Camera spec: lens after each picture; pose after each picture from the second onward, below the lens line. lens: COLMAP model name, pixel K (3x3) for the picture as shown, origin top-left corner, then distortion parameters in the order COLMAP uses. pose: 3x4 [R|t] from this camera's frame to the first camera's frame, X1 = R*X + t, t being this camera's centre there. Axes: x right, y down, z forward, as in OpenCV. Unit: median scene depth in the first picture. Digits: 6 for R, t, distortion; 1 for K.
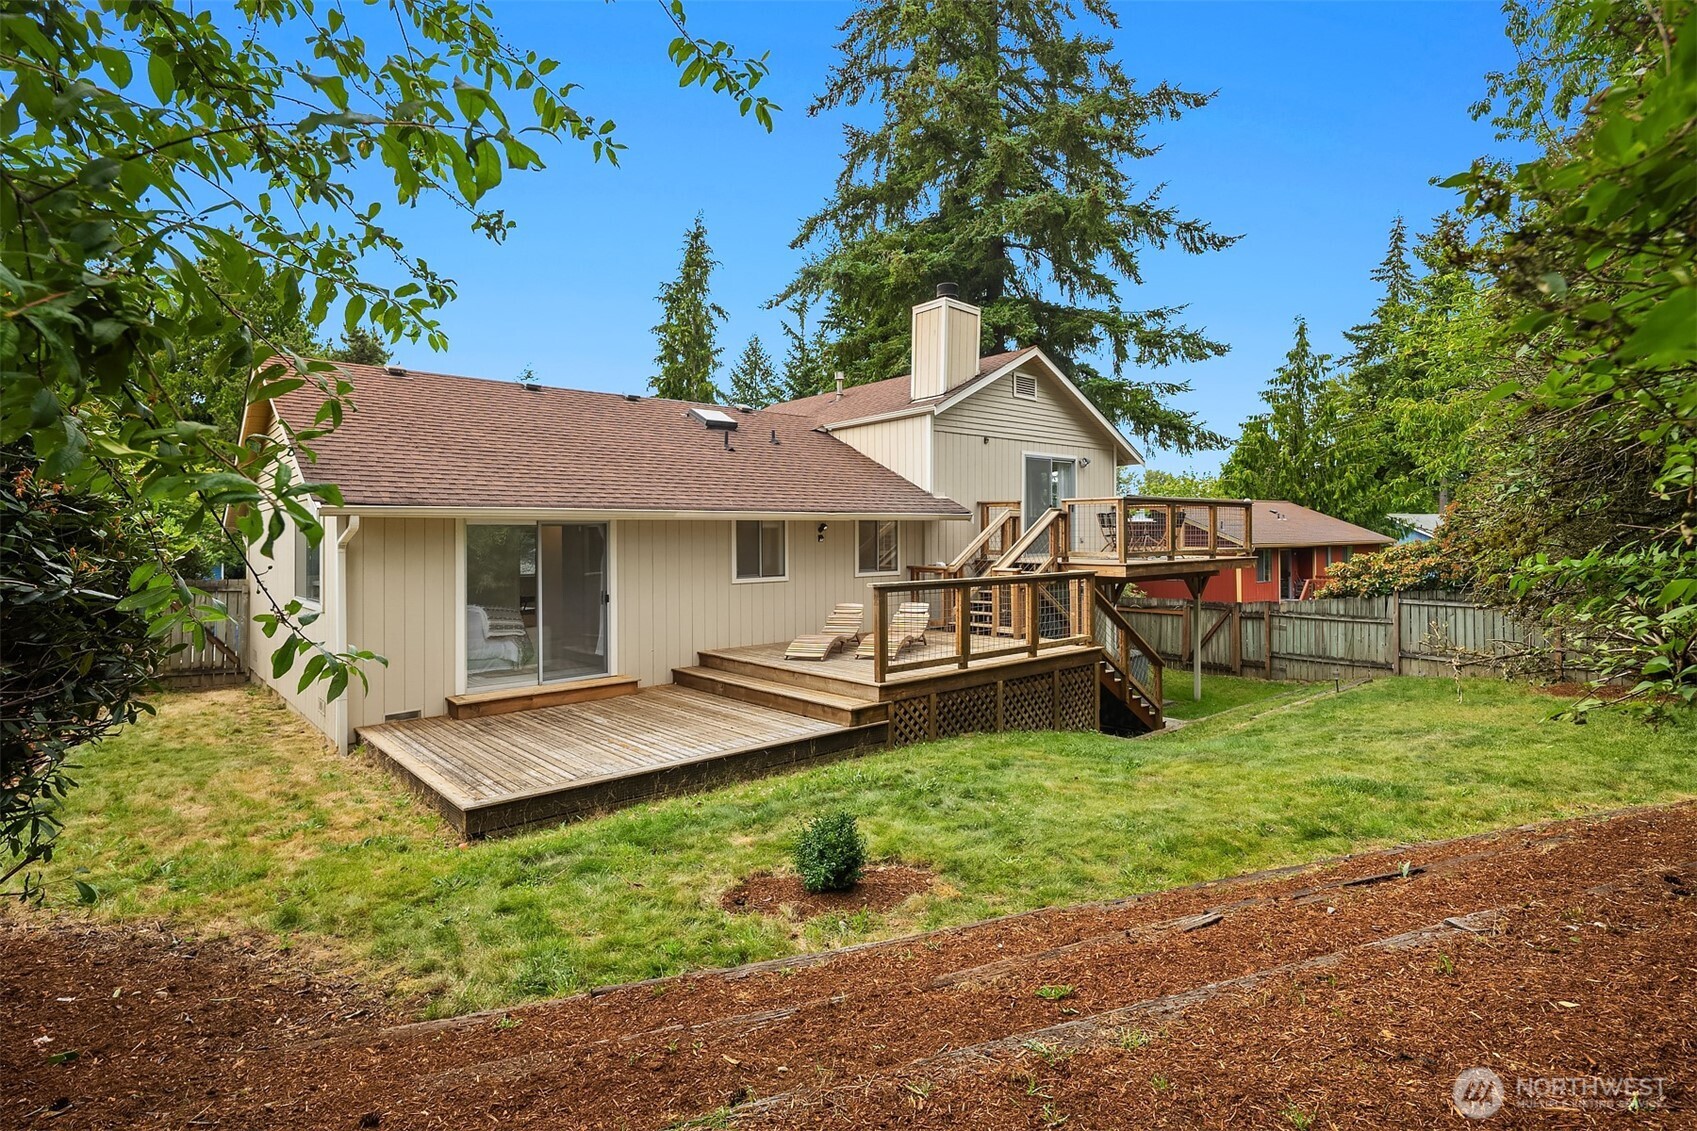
lens RADIAL K [[834.7, 0, 851.9], [0, 834.7, 553.6], [0, 0, 1]] dist [0.002191, -0.003072]
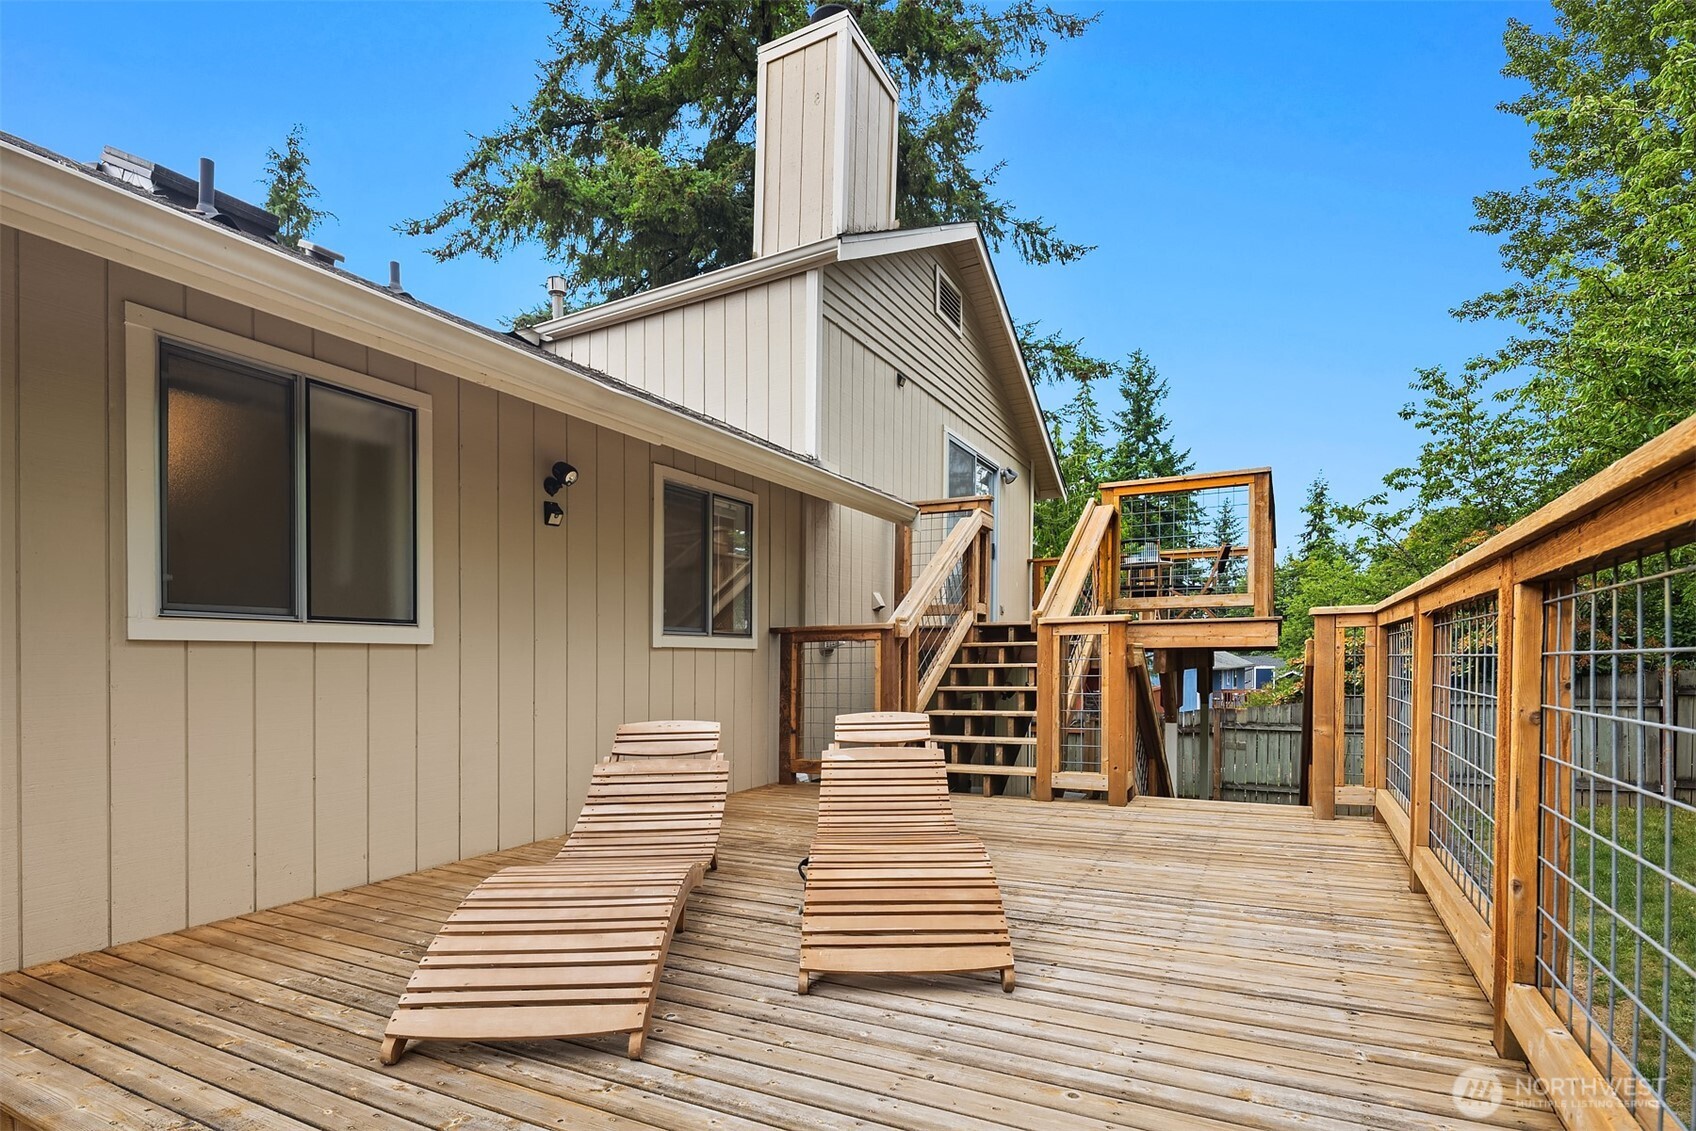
lens RADIAL K [[834.2, 0, 859.6], [0, 834.2, 651.6], [0, 0, 1]] dist [0.002191, -0.003072]
pose [[0.929235, 0.000612, 0.369490, -0.031892], [0.014055, 0.999216, -0.037003, 0.031495], [-0.369223, 0.039577, 0.928498, 0.469081]]
